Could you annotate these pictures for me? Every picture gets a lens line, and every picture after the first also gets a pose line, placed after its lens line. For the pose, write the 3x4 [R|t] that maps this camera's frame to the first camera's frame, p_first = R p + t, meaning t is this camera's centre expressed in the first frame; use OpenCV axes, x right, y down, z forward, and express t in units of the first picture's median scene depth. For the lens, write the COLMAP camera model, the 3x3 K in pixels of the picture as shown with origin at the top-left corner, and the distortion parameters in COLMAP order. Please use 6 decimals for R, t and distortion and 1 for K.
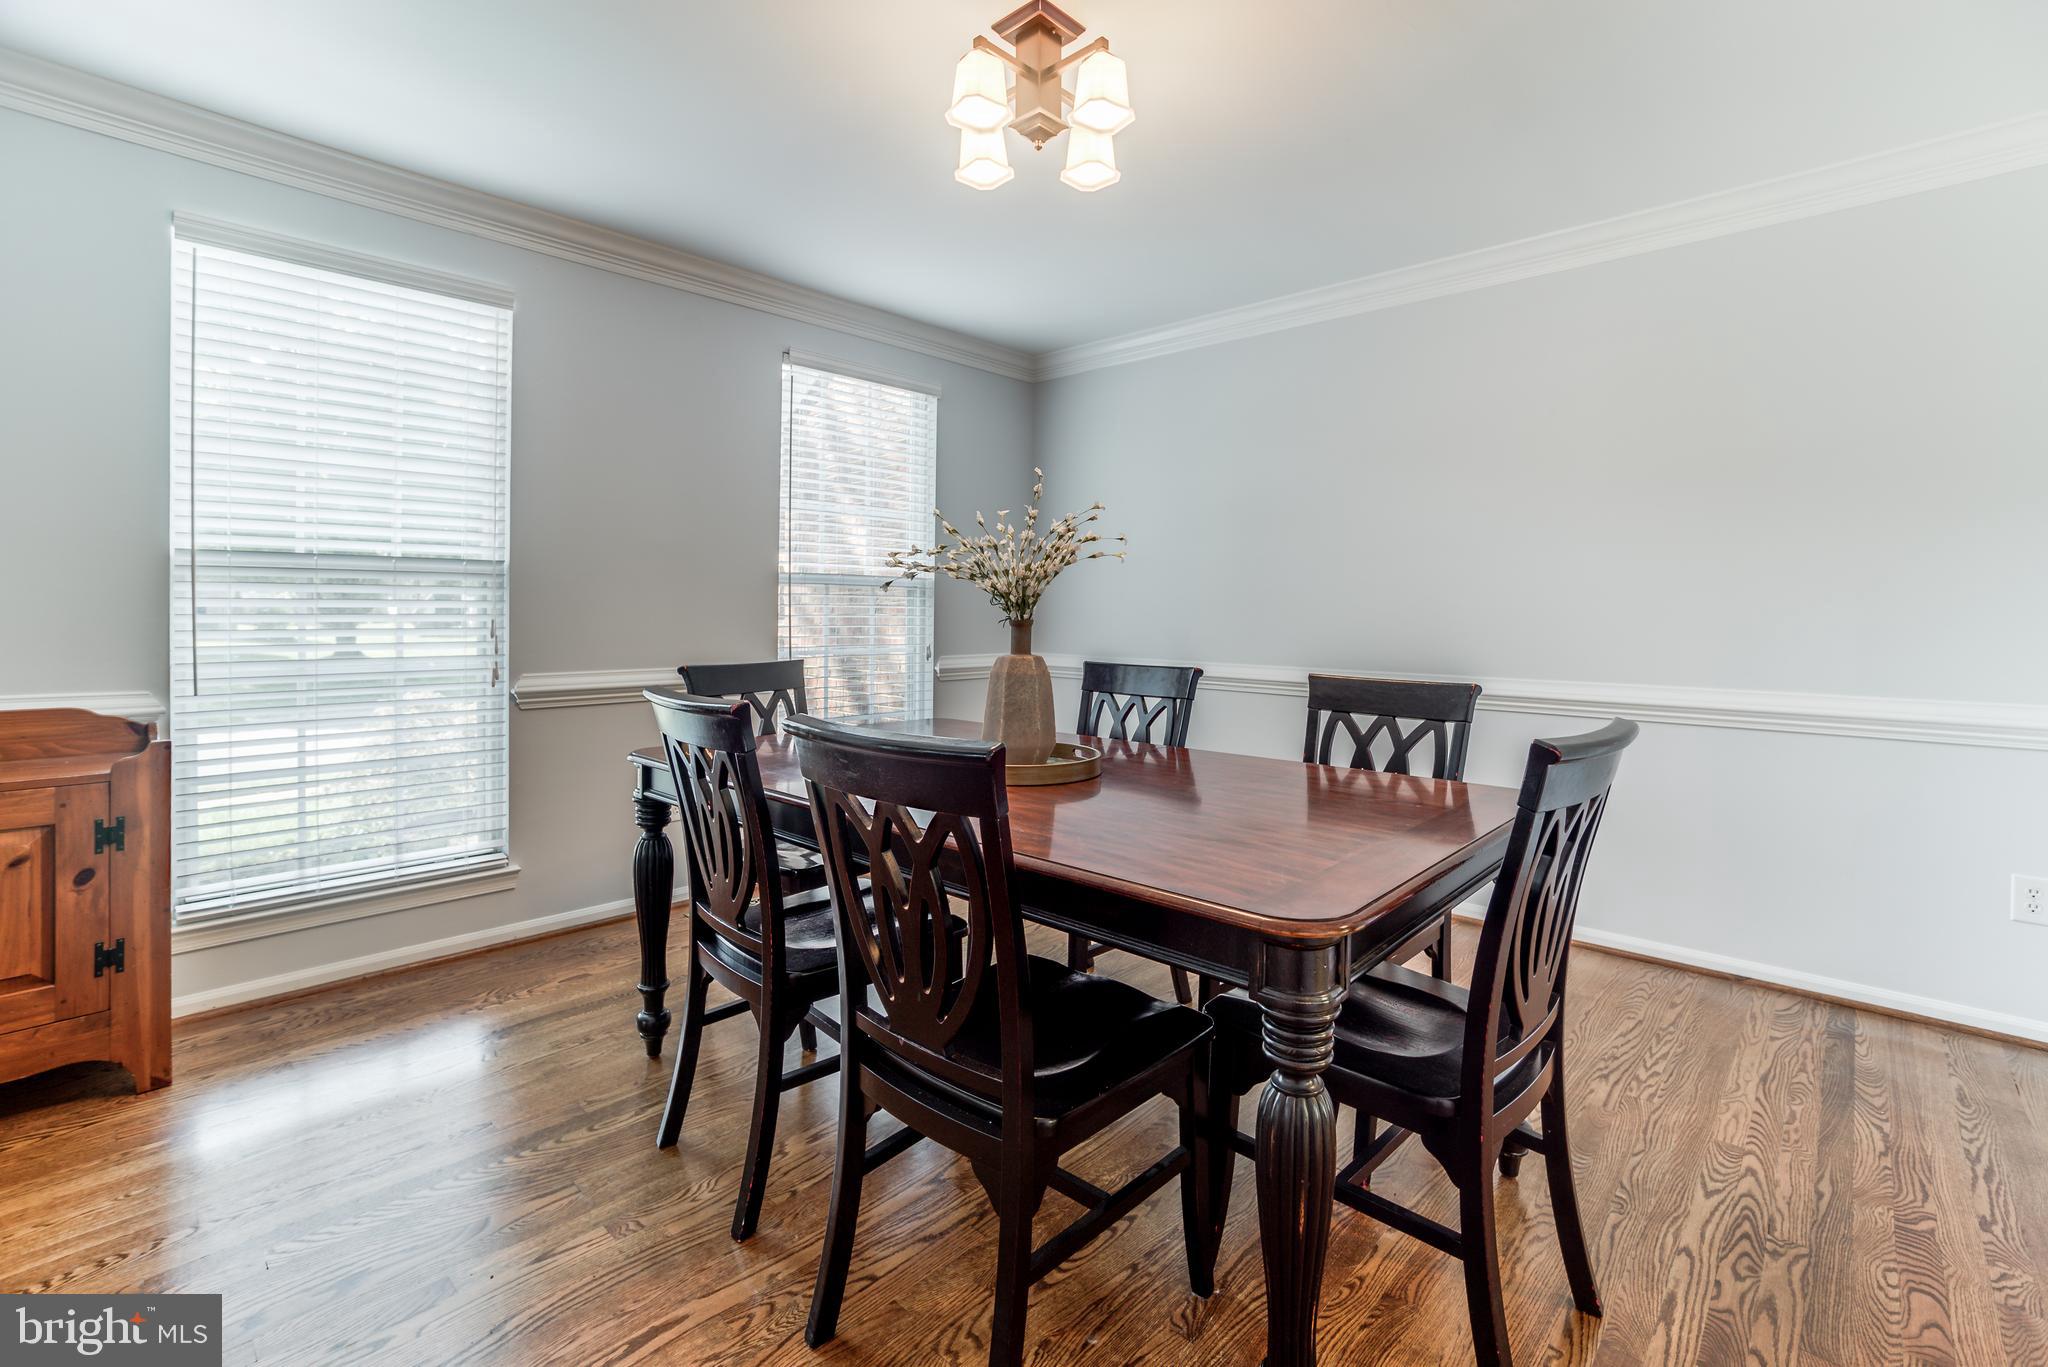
lens RADIAL K [[915.4, 0, 1023.3], [0, 915.4, 605.2], [0, 0, 1]] dist [-0.014206, -0.000120]
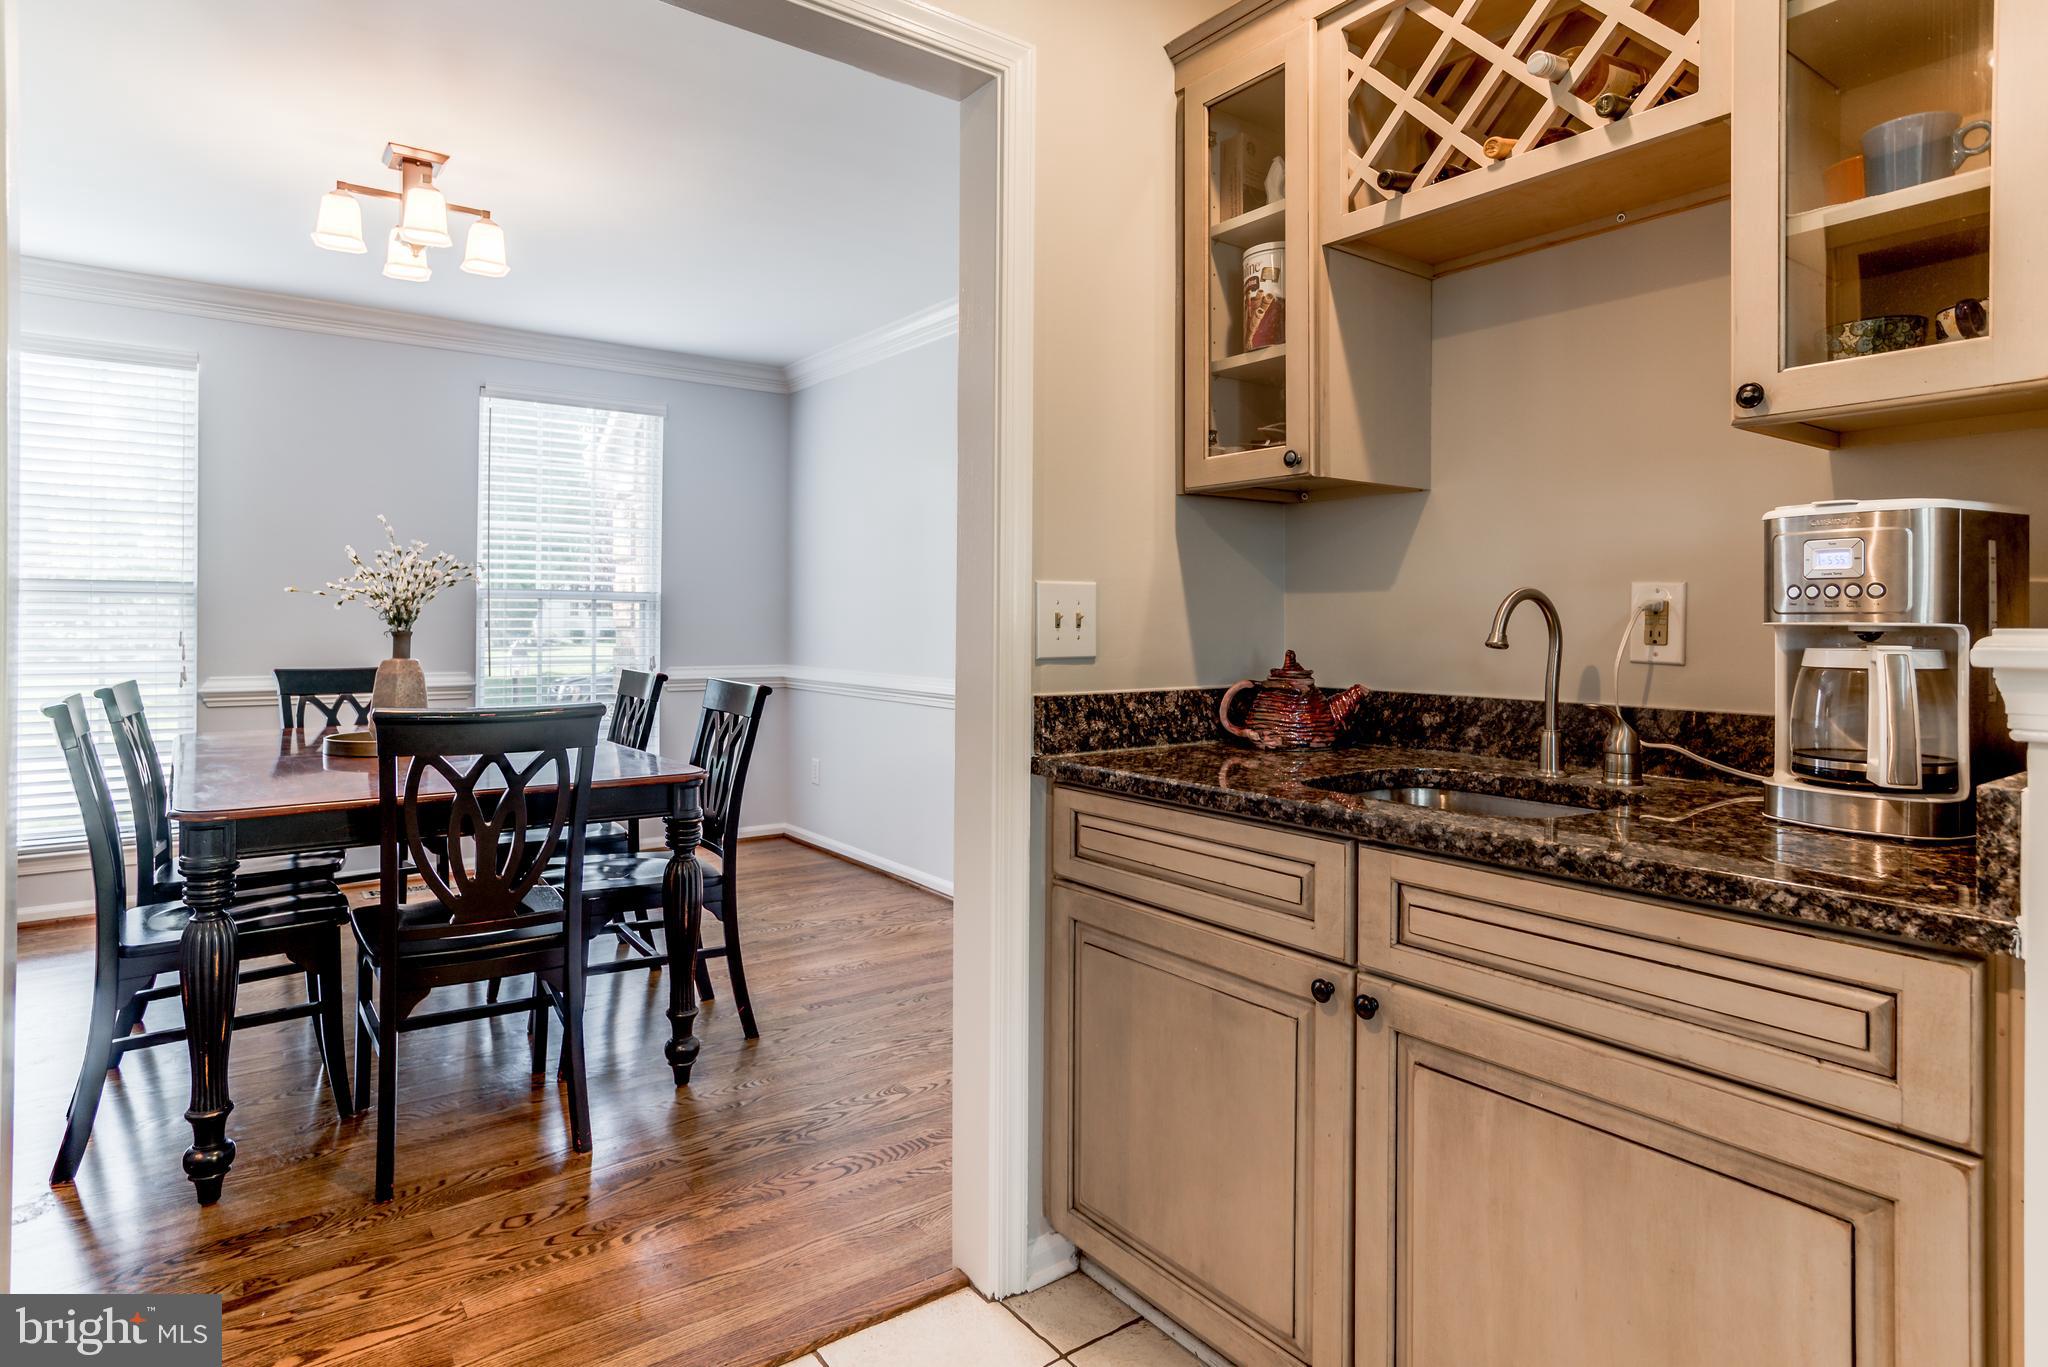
lens RADIAL K [[1120.2, 0, 1022.5], [0, 1120.2, 622.0], [0, 0, 1]] dist [0.002465, 0.001225]
pose [[0.982187, -0.000097, -0.187907, 0.916379], [0.001308, 0.999979, 0.006320, -0.004561], [0.187903, -0.006453, 0.982166, -0.285245]]
